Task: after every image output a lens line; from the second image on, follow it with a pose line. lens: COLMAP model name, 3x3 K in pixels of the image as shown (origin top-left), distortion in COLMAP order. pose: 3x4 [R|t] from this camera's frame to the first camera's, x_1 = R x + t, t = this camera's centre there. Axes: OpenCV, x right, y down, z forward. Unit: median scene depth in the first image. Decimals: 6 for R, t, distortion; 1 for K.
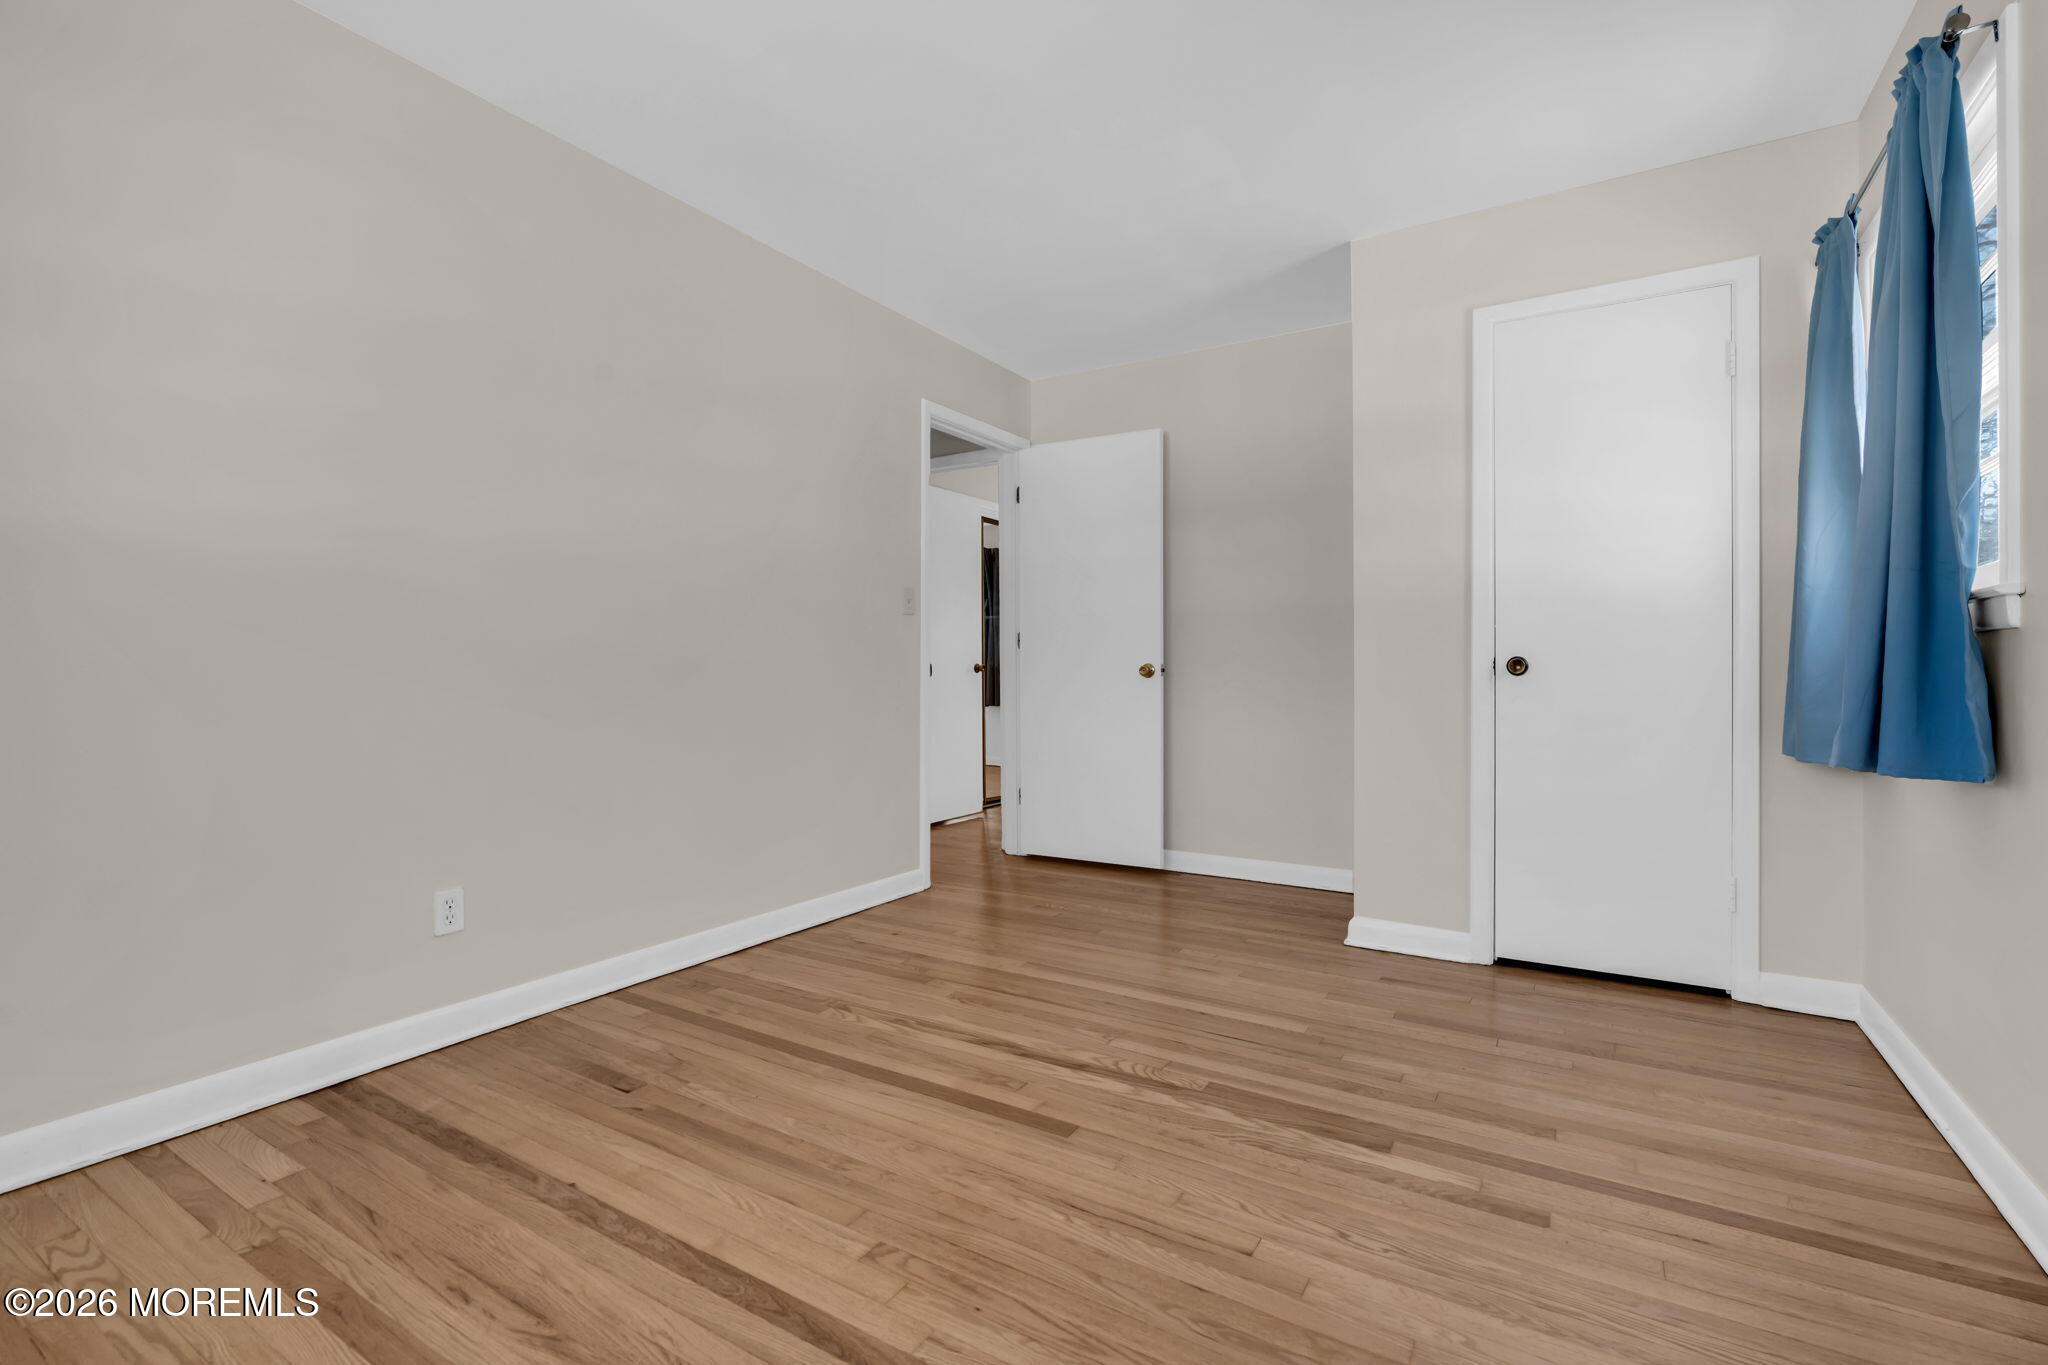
lens RADIAL K [[925.6, 0, 1033.4], [0, 925.6, 660.3], [0, 0, 1]] dist [-0.018667, 0.000104]
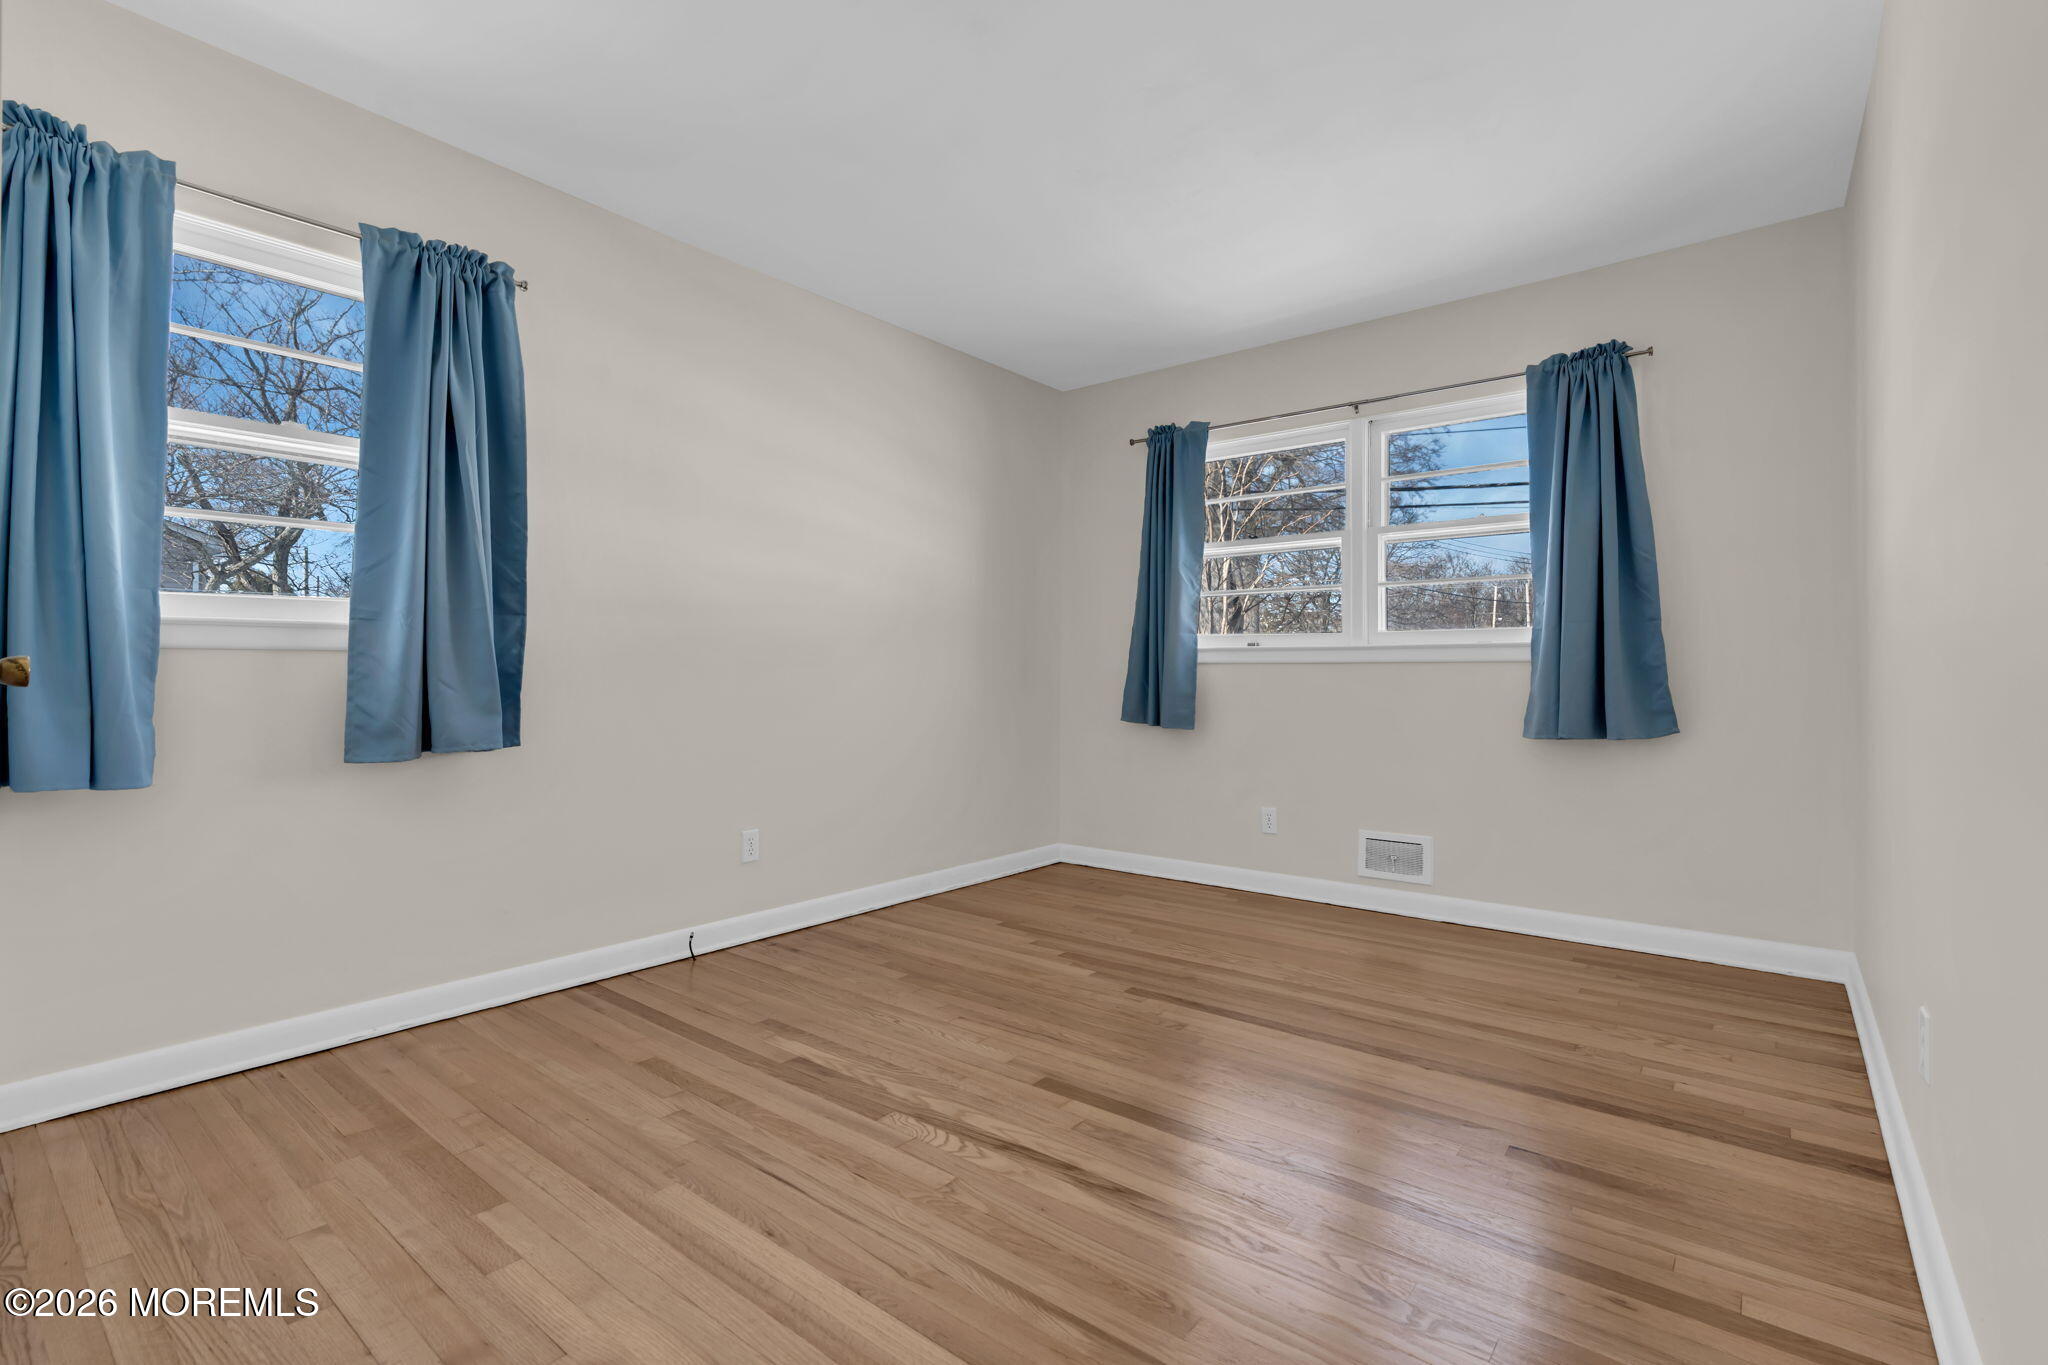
lens RADIAL K [[925.6, 0, 1033.4], [0, 925.6, 660.3], [0, 0, 1]] dist [-0.018667, 0.000104]
pose [[-0.992077, -0.000051, 0.125633, -0.087731], [-0.003997, 0.999506, -0.031162, 0.020211], [-0.125570, -0.031417, -0.991587, 2.011274]]
